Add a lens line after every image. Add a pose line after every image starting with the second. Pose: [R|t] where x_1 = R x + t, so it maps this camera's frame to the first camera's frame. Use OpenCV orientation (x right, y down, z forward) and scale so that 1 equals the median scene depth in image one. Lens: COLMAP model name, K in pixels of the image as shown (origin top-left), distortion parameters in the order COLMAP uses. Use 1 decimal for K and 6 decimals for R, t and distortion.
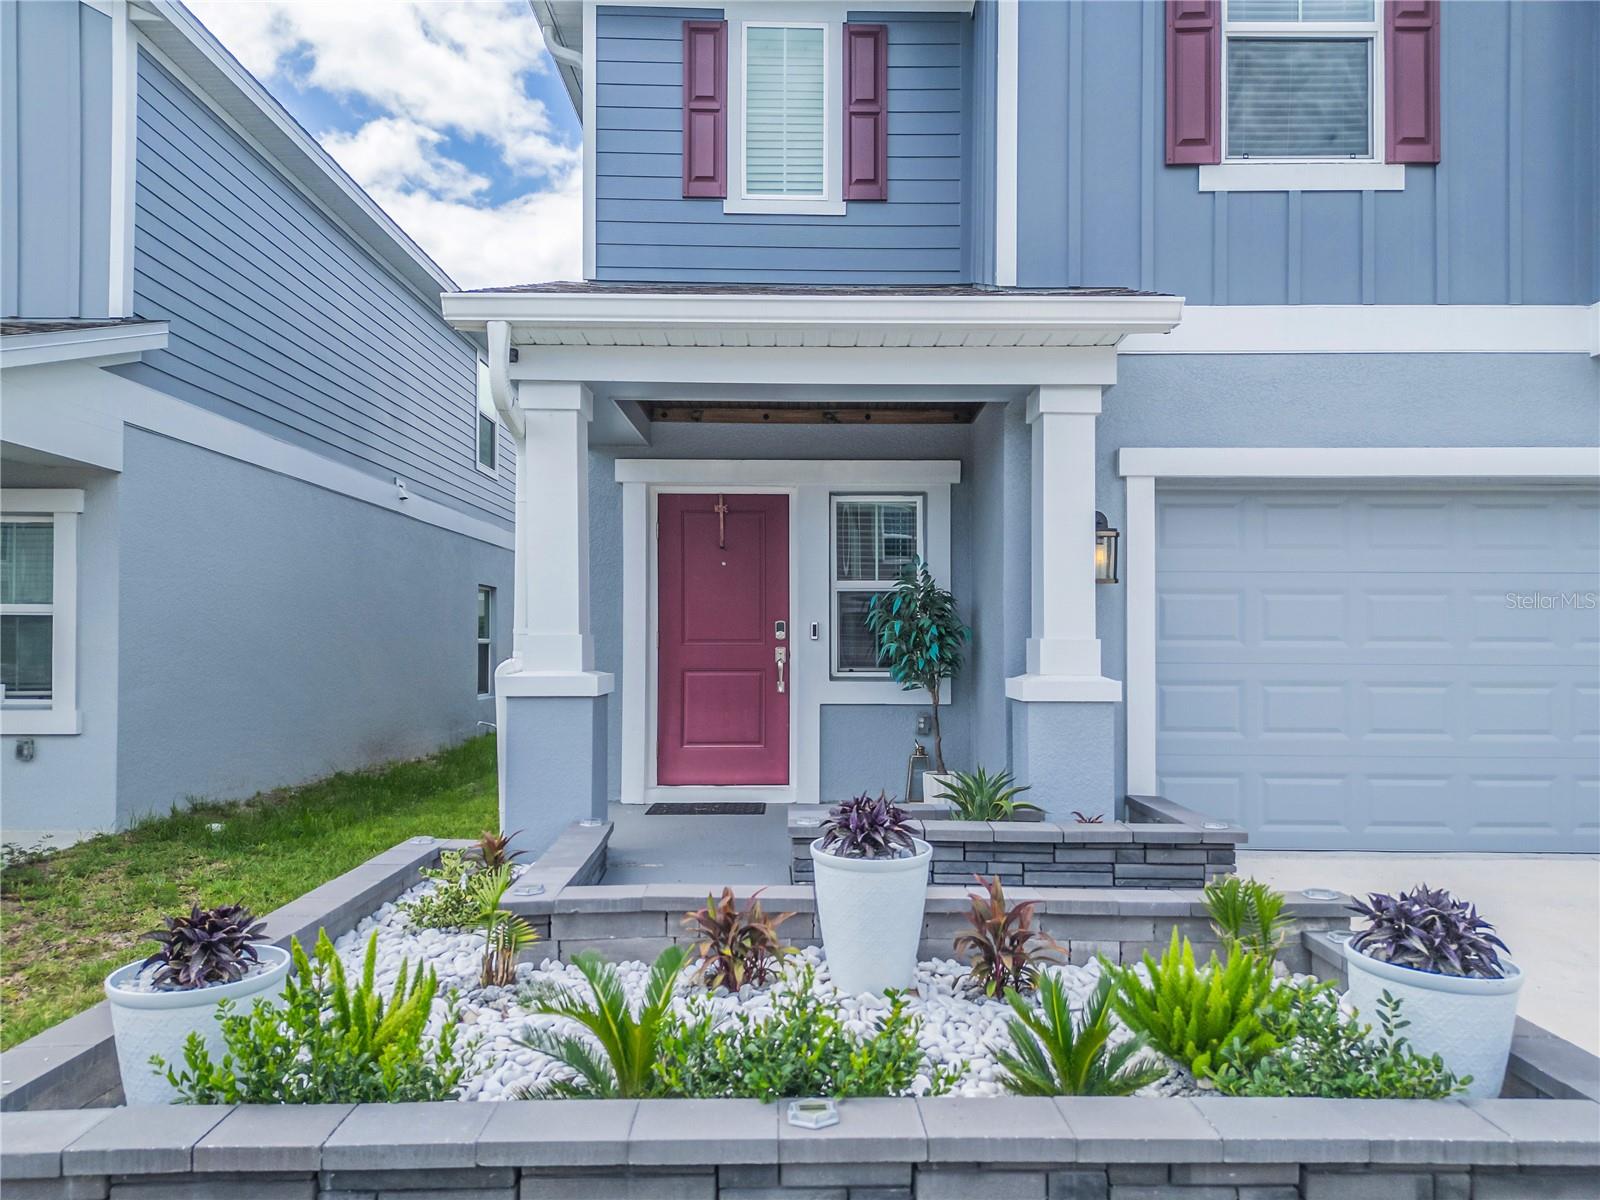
lens RADIAL K [[1133.5, 0, 796.9], [0, 1133.5, 660.2], [0, 0, 1]] dist [0.024179, -0.020690]
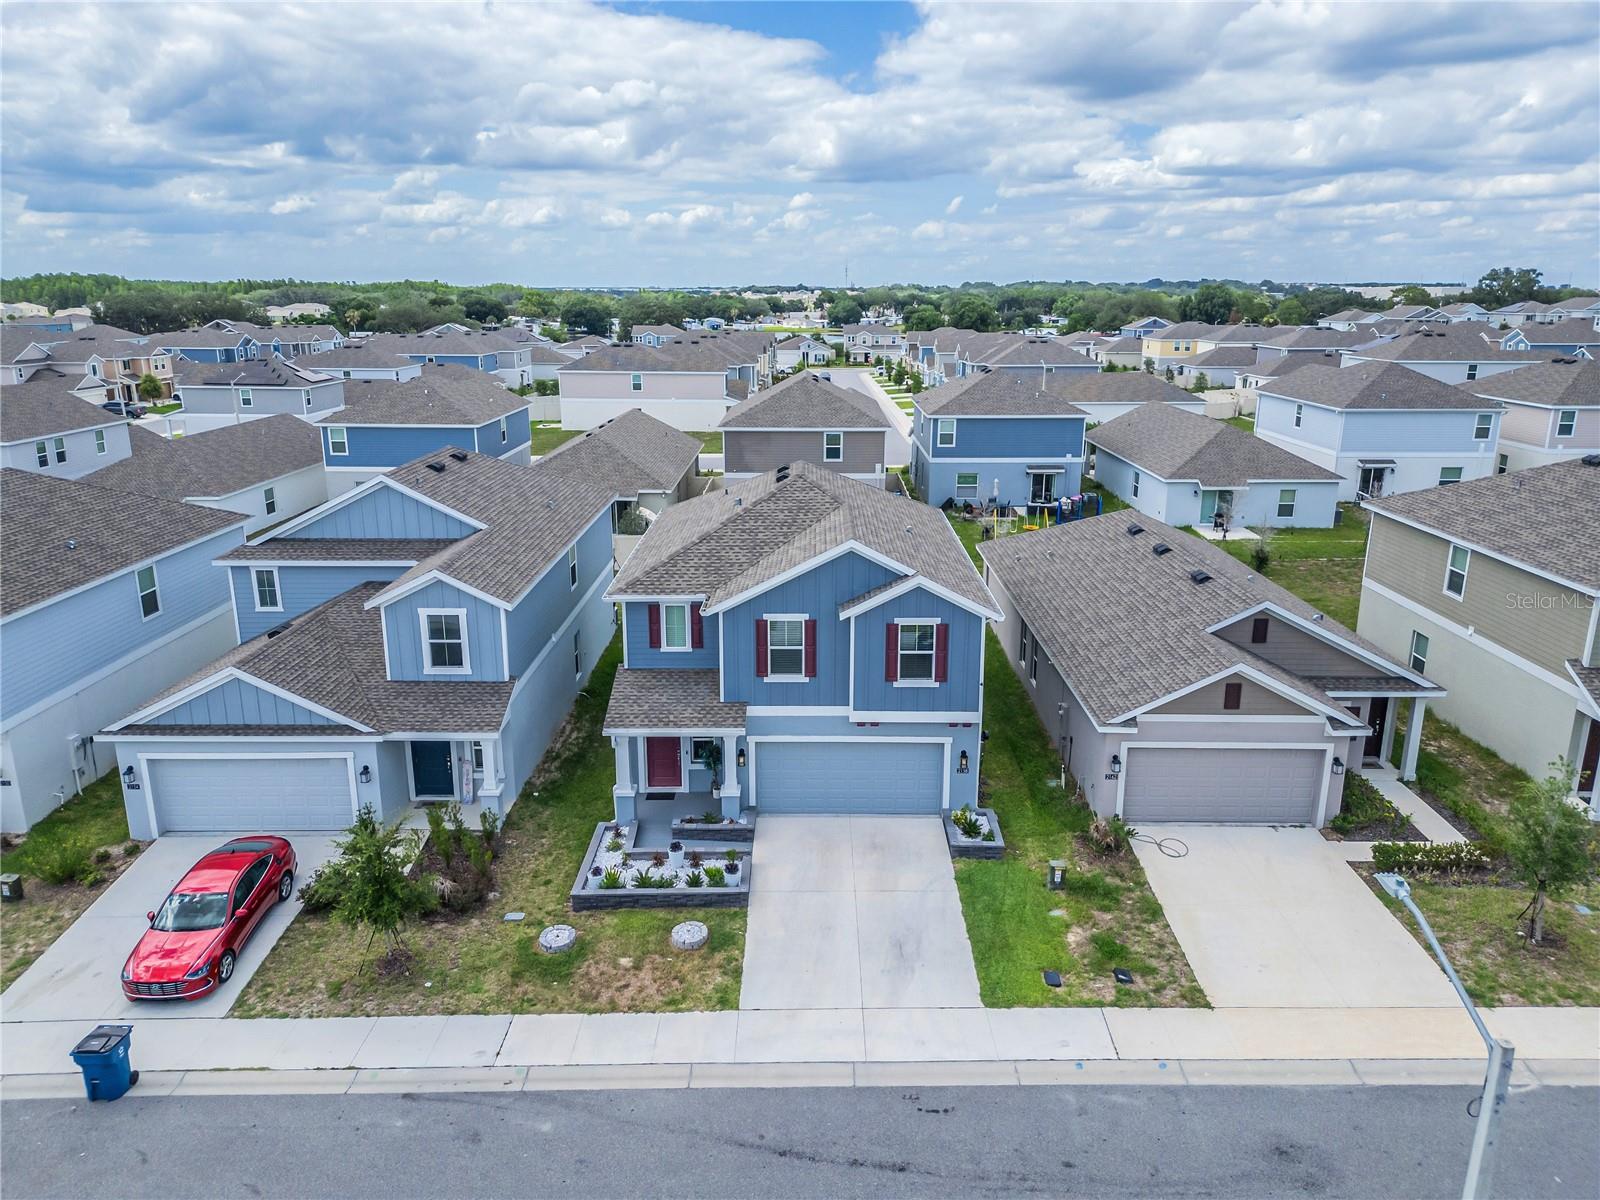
lens RADIAL K [[1133.5, 0, 808.3], [0, 1133.5, 603.1], [0, 0, 1]] dist [0.024179, -0.020690]
pose [[0.999947, 0.000236, 0.010309, 0.402488], [-0.003028, 0.962381, 0.271687, -1.604389], [-0.009857, -0.271704, 0.962330, -2.678853]]
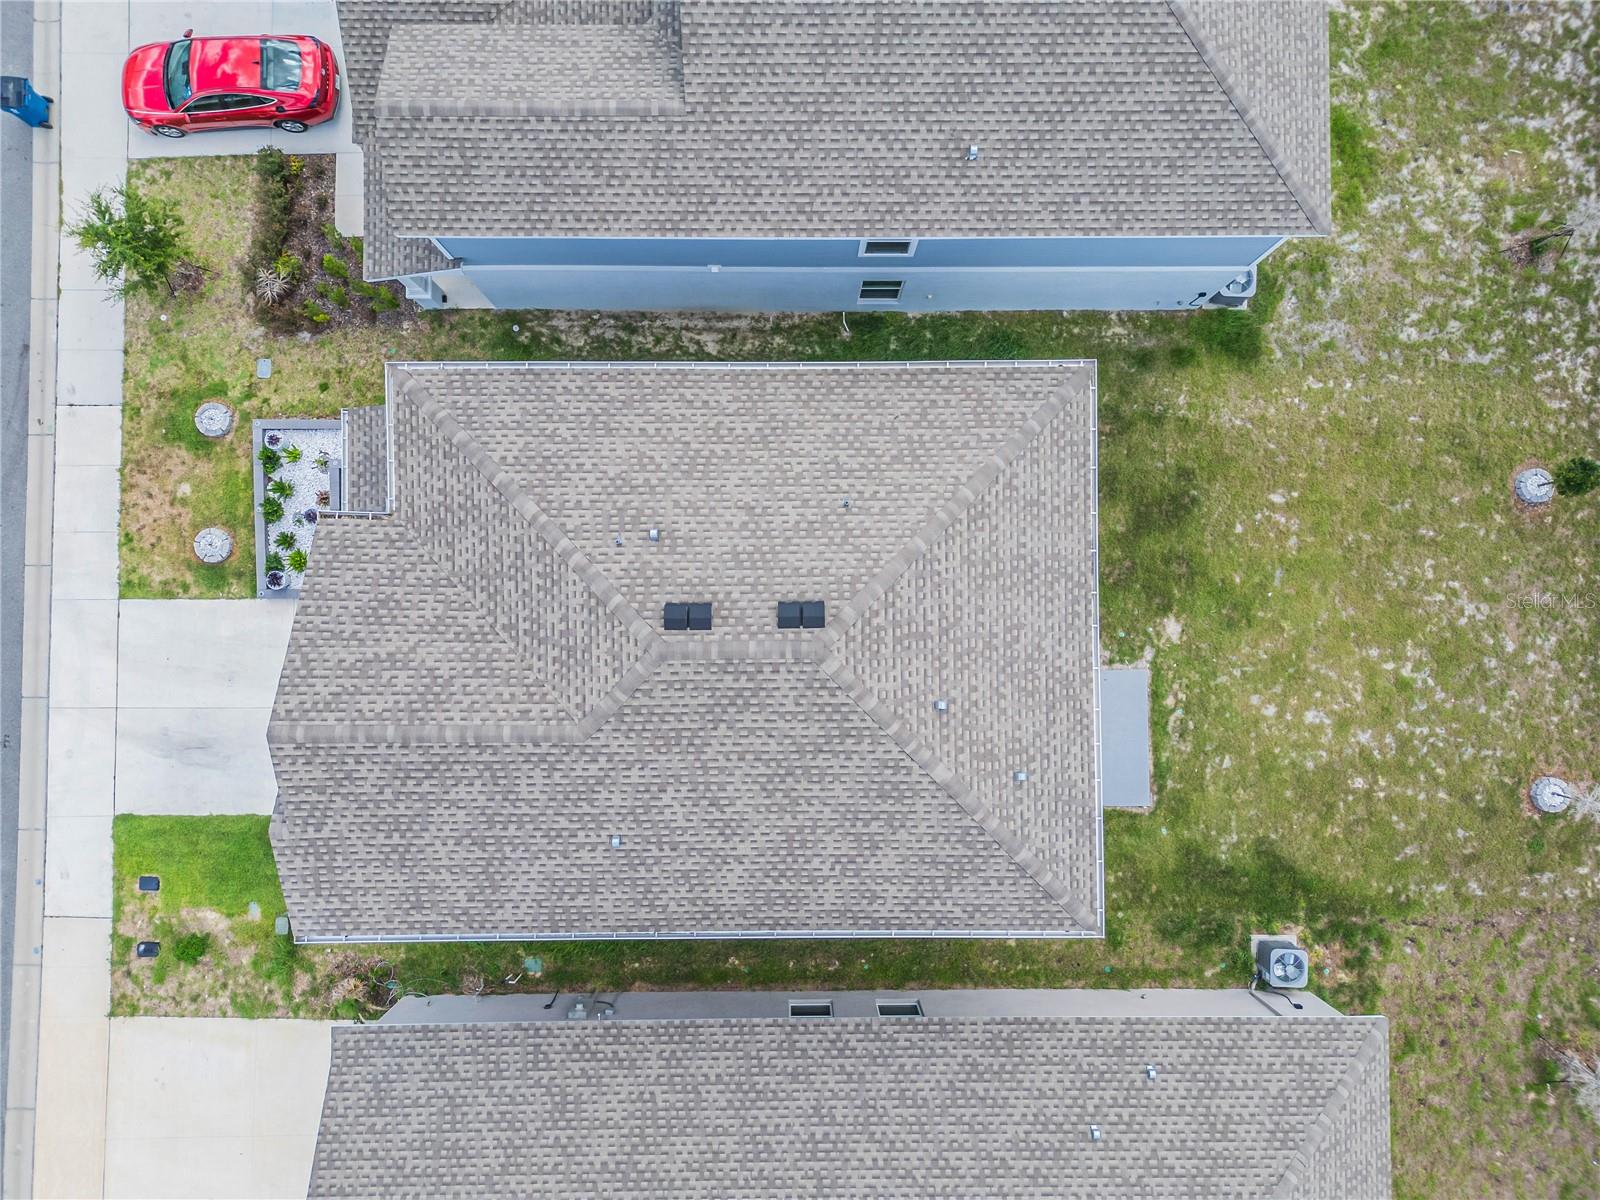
lens RADIAL K [[1133.5, 0, 798.3], [0, 1133.5, 599.7], [0, 0, 1]] dist [0.024179, -0.020690]
pose [[0.014251, 0.999481, -0.028896, 0.380773], [-0.004621, 0.028964, 0.999570, -3.190288], [0.999888, -0.014112, 0.005031, 1.897503]]
